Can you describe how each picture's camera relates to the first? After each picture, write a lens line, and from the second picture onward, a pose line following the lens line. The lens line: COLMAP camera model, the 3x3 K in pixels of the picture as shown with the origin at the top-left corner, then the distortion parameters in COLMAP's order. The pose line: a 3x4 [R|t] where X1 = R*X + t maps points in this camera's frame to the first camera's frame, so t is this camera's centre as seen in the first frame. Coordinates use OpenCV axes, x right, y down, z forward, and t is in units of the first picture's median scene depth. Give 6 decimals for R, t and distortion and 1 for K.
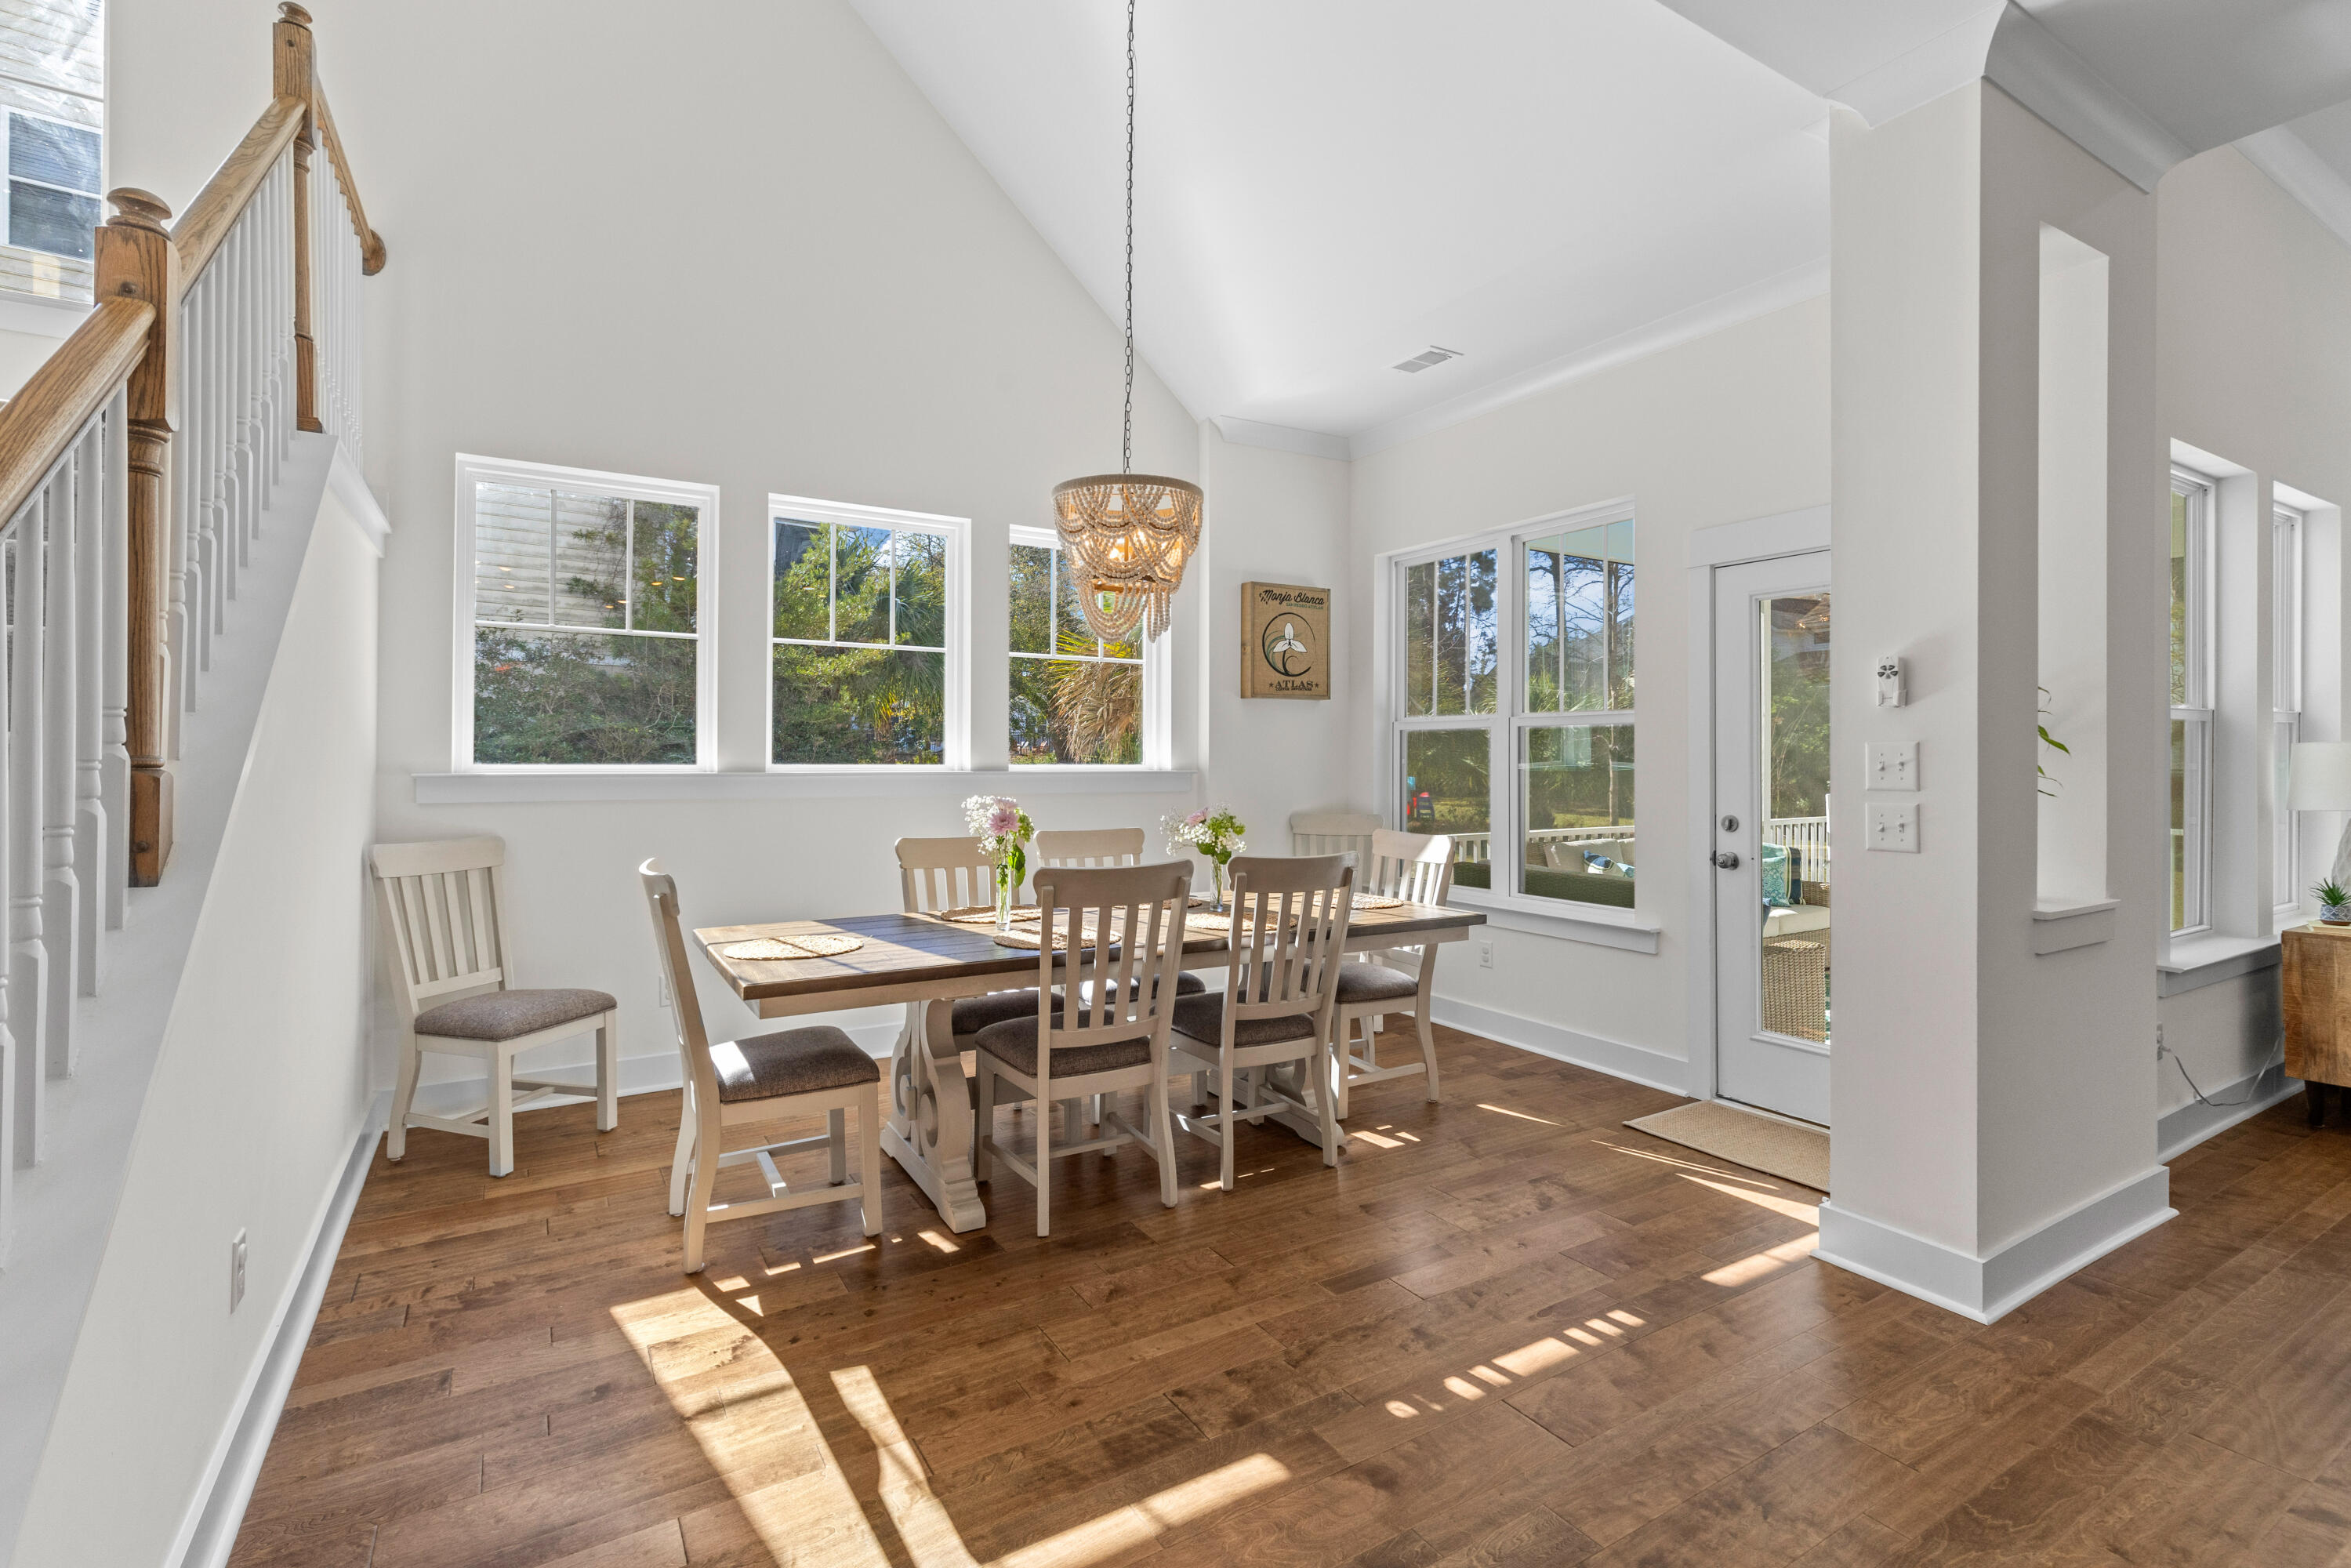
lens RADIAL K [[1080.0, 0, 1174.1], [0, 1080.0, 766.2], [0, 0, 1]] dist [-0.000221, -0.001228]
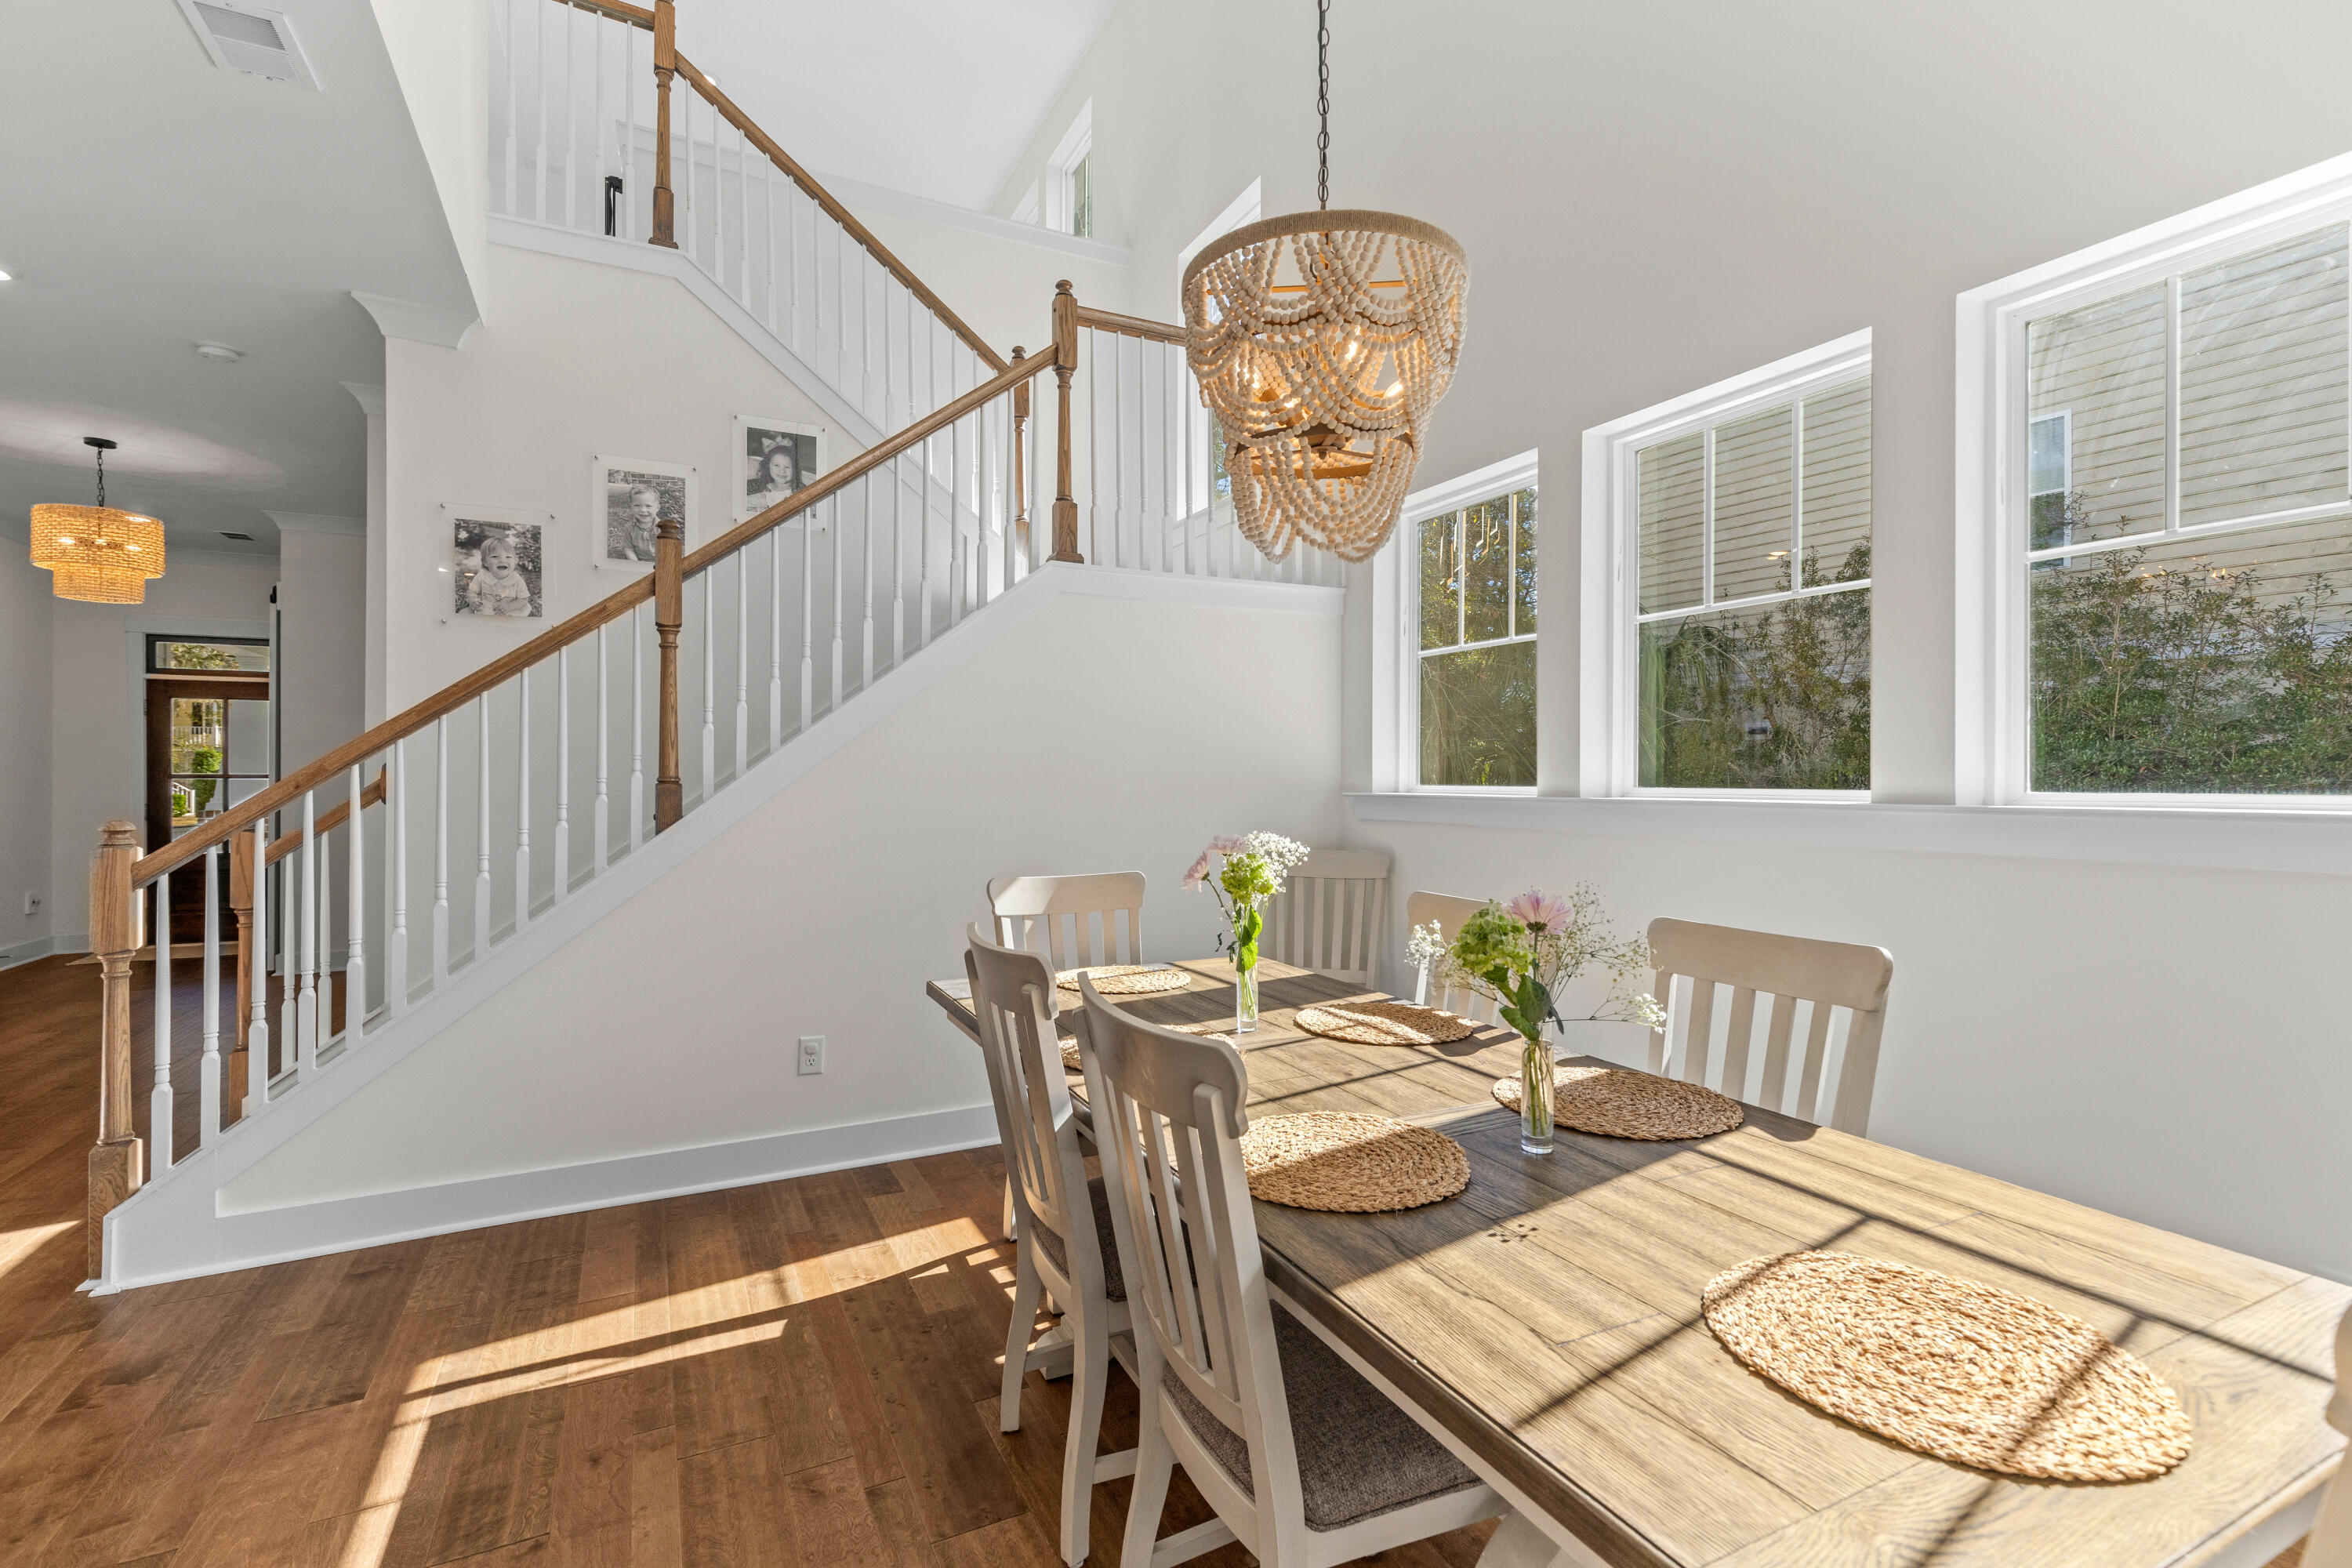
lens RADIAL K [[1060.6, 0, 1180.0], [0, 1060.6, 765.2], [0, 0, 1]] dist [0.003288, 0.000065]
pose [[-0.082520, -0.007388, -0.996562, 0.704571], [-0.004191, 0.999966, -0.007067, -0.014066], [0.996581, 0.003593, -0.082548, 1.396974]]
